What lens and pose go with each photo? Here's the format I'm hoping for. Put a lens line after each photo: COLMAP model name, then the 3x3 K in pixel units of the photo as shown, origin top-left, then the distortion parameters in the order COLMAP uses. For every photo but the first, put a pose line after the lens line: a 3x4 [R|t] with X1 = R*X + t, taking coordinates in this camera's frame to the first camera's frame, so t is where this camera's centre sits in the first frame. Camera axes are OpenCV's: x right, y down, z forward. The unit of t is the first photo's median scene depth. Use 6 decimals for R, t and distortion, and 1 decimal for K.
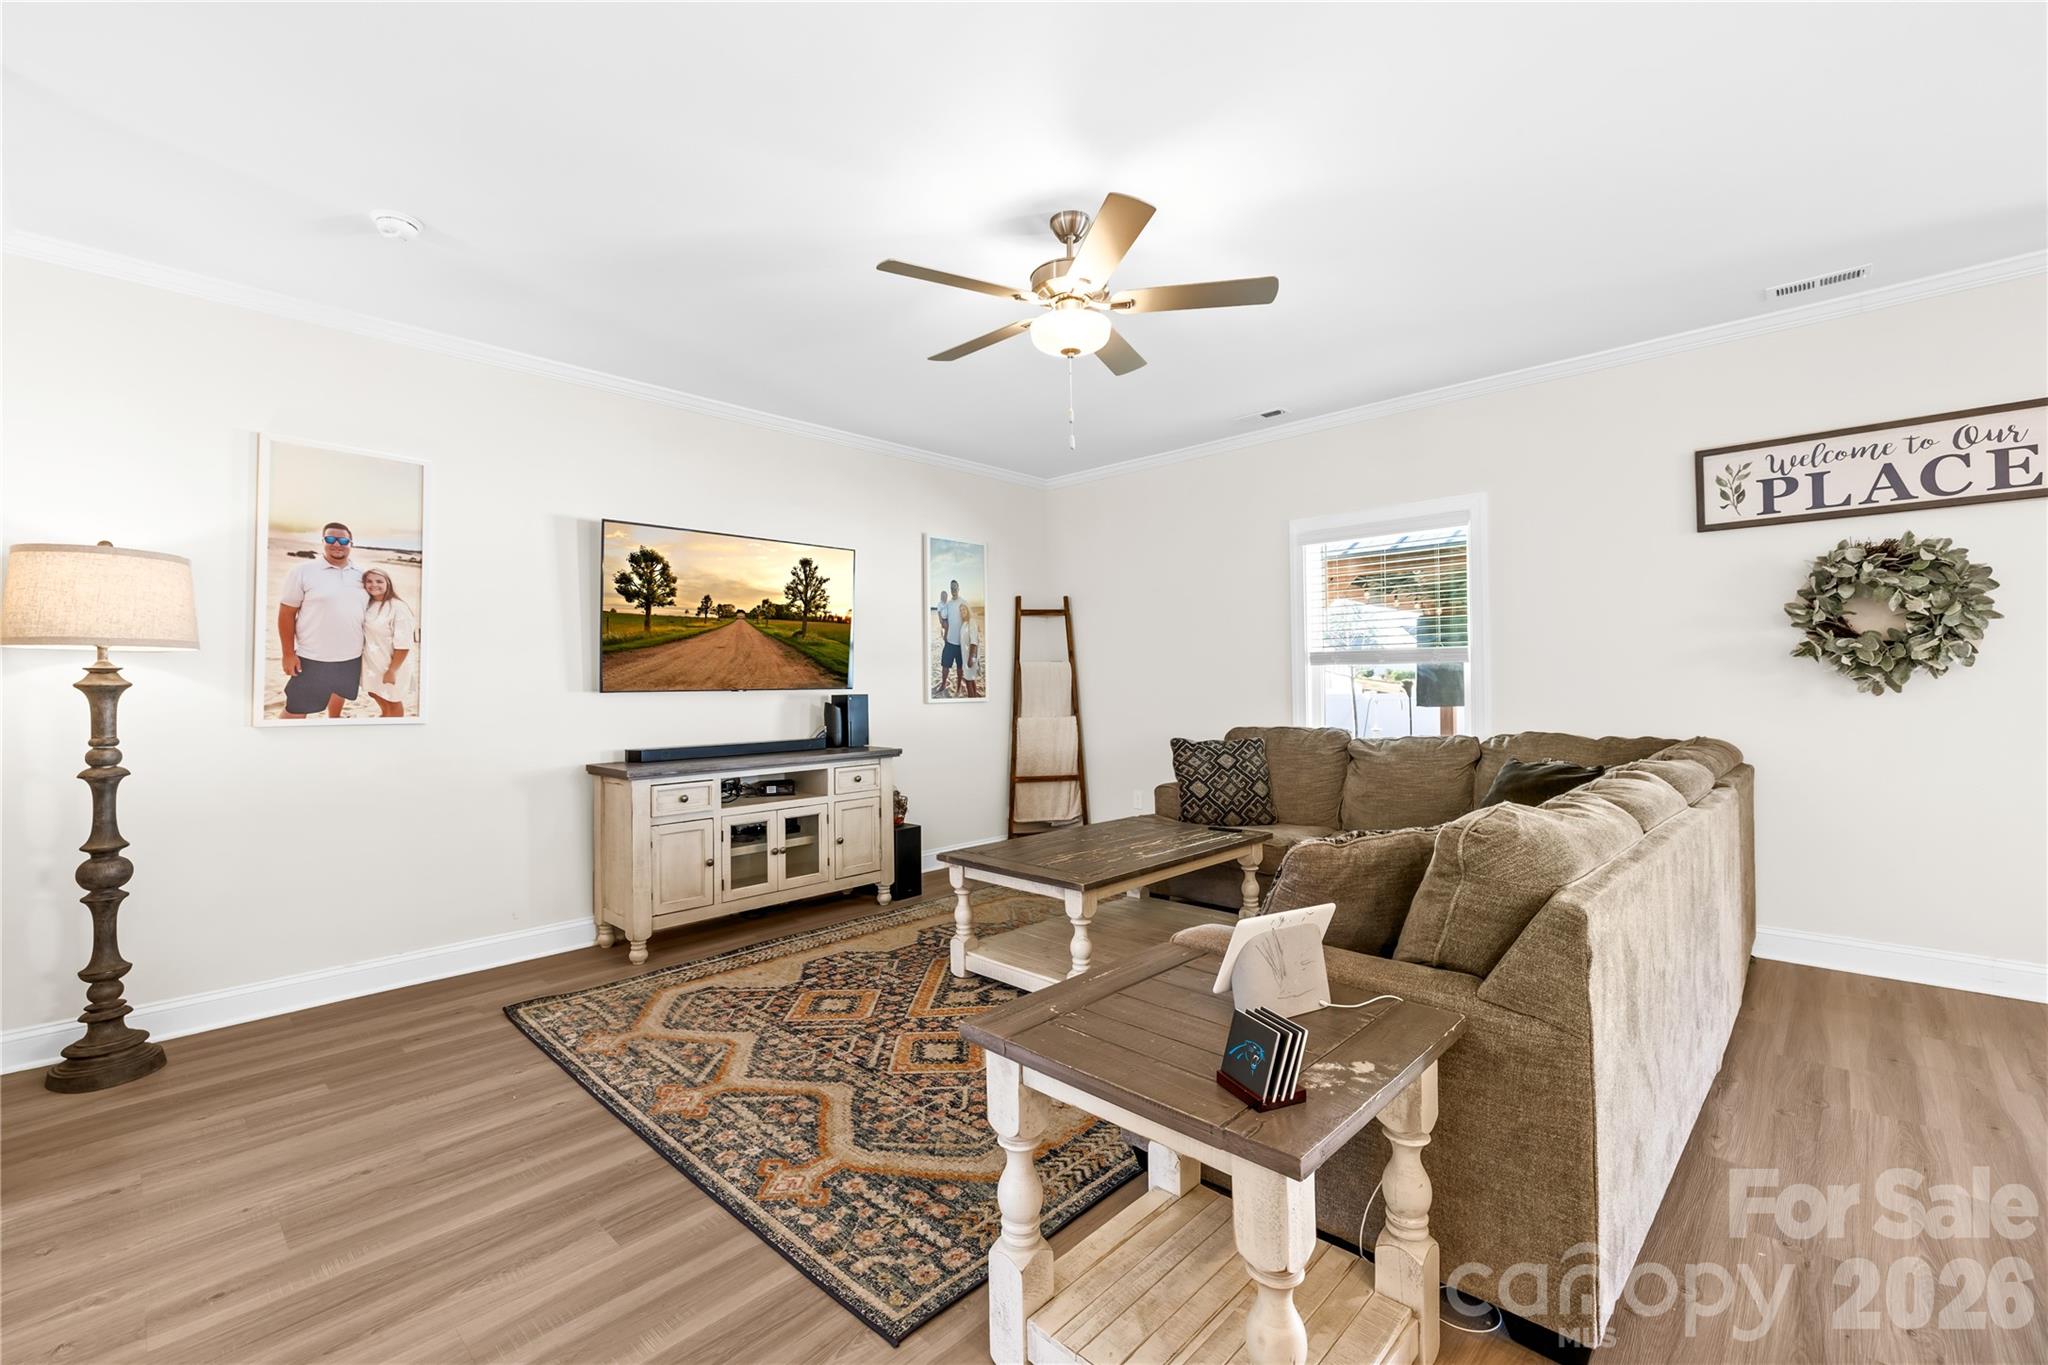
lens RADIAL K [[866.3, 0, 1005.9], [0, 866.3, 673.0], [0, 0, 1]] dist [-0.000254, -0.000463]
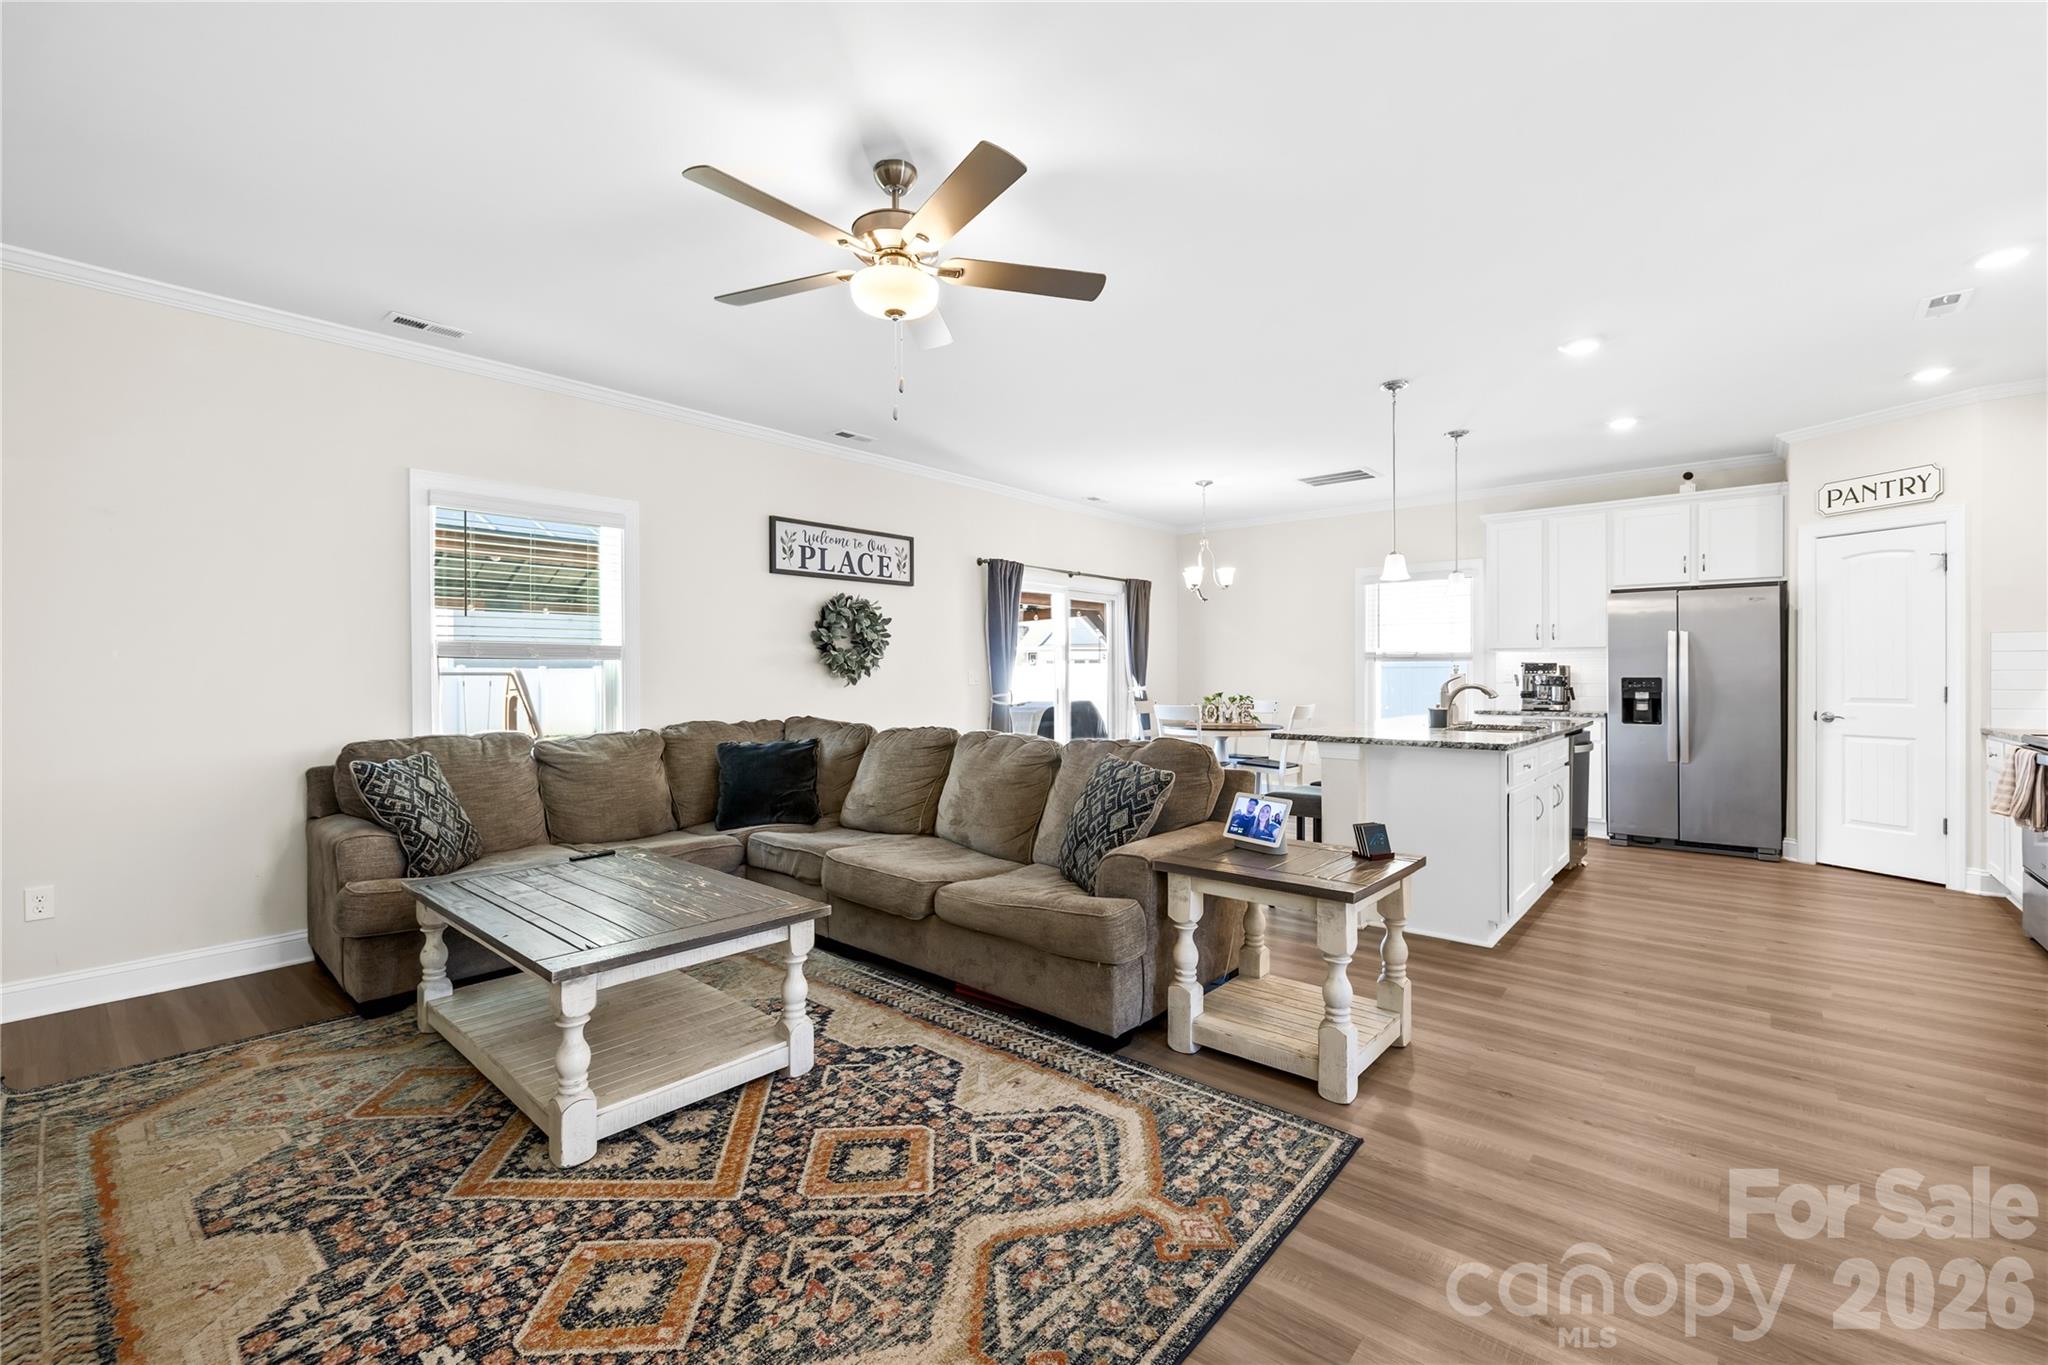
lens RADIAL K [[859.6, 0, 1014.3], [0, 859.6, 676.8], [0, 0, 1]] dist [-0.001686, -0.000195]
pose [[-0.054849, 0.007312, 0.998468, -0.671852], [-0.006632, 0.999948, -0.007687, 0.016135], [-0.998473, -0.007043, -0.054798, 0.738780]]
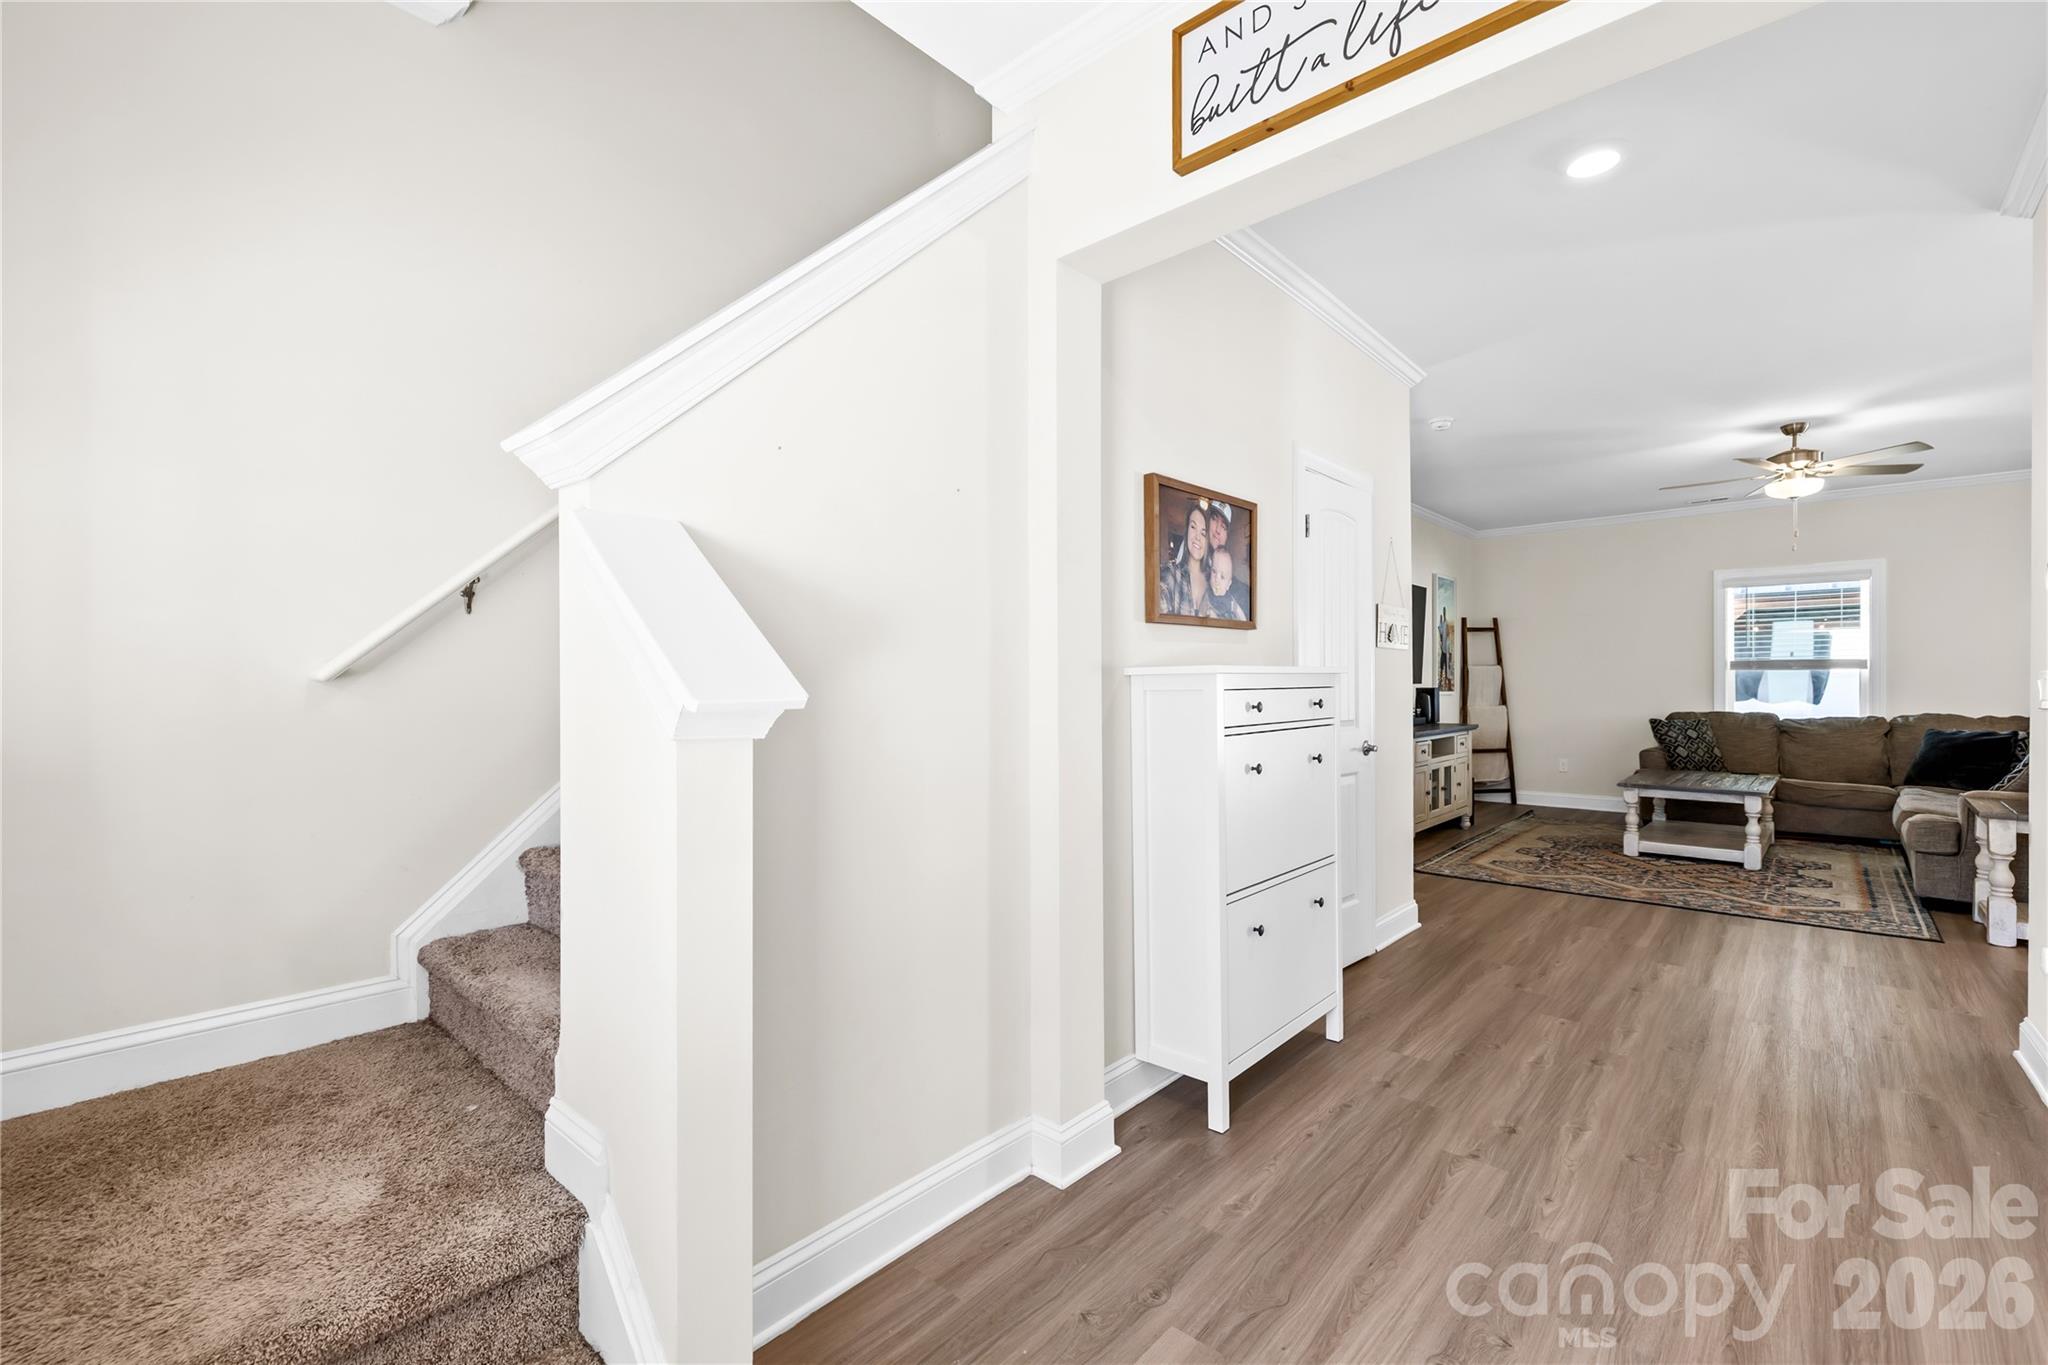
lens RADIAL K [[870.9, 0, 1027.6], [0, 870.9, 688.4], [0, 0, 1]] dist [-0.000428, -0.000083]
pose [[0.999434, 0.007406, 0.032808, -1.274382], [-0.007950, 0.999833, 0.016483, 0.010616], [-0.032681, -0.016735, 0.999326, -0.626602]]
